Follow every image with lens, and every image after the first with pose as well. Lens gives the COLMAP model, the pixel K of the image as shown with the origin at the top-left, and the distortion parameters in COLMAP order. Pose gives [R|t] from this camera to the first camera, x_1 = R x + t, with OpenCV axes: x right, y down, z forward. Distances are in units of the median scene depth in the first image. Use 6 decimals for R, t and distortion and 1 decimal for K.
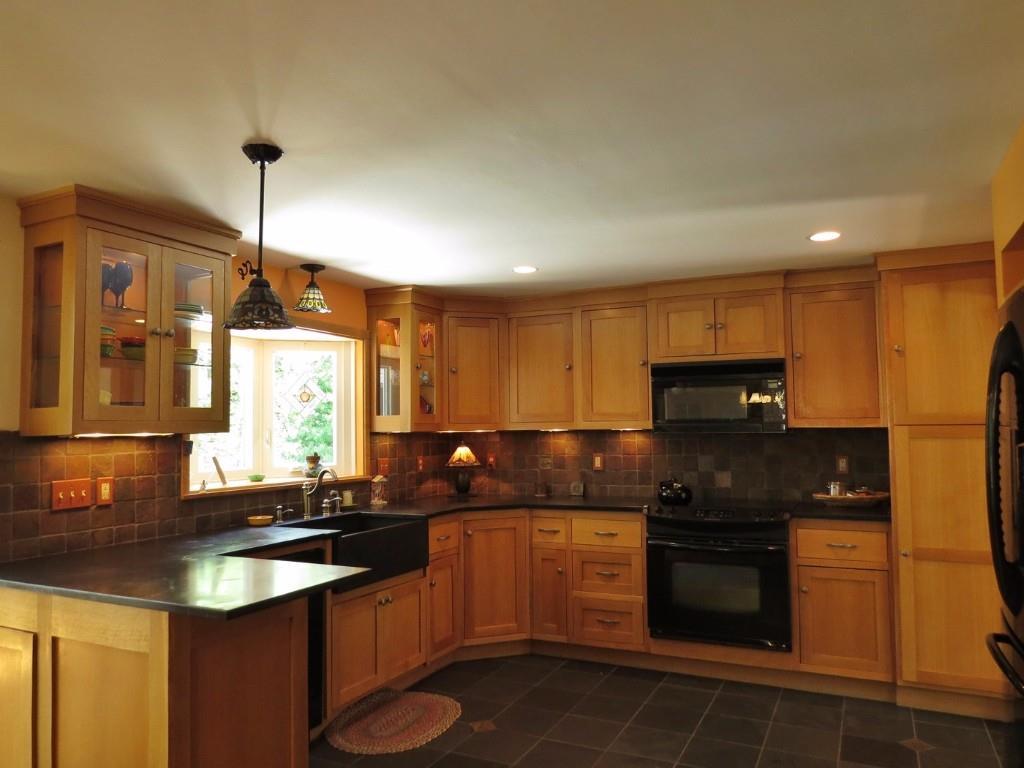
lens RADIAL K [[710.3, 0, 512.0], [0, 710.3, 384.0], [0, 0, 1]] dist [0.001107, 0.001802]
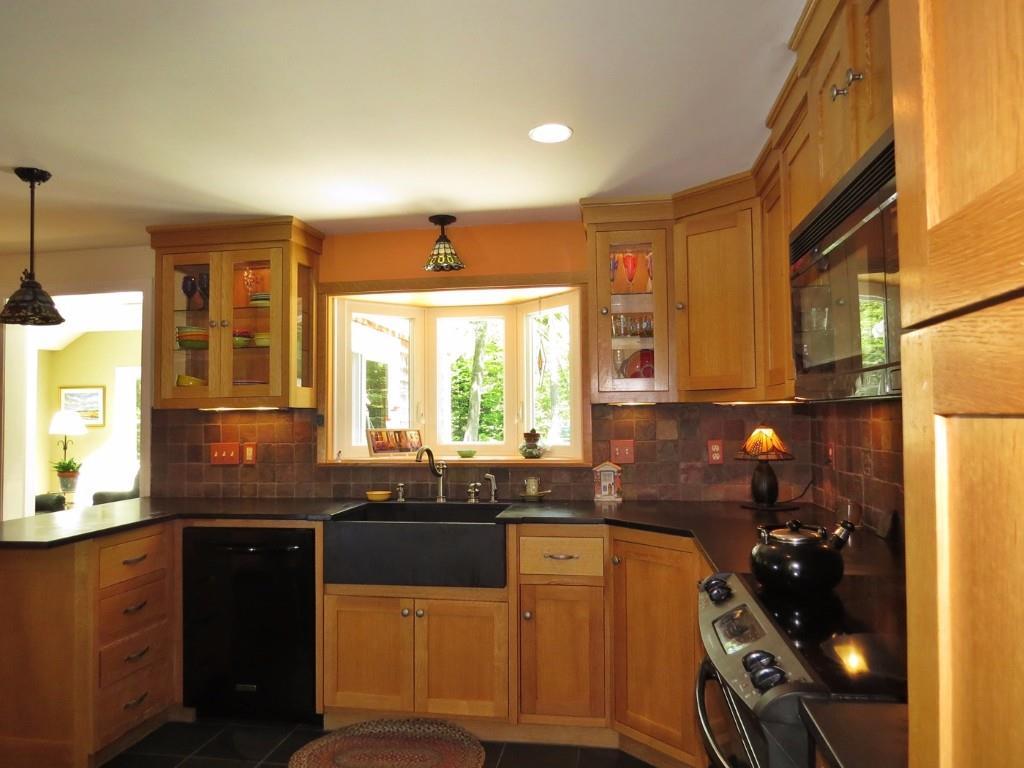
lens RADIAL K [[735.8, 0, 512.0], [0, 735.8, 384.0], [0, 0, 1]] dist [0.000264, 0.000629]
pose [[0.295237, -0.023488, -0.955135, 0.734874], [0.071721, 0.997422, -0.002359, 0.057914], [0.952728, -0.067806, 0.296160, 0.960076]]
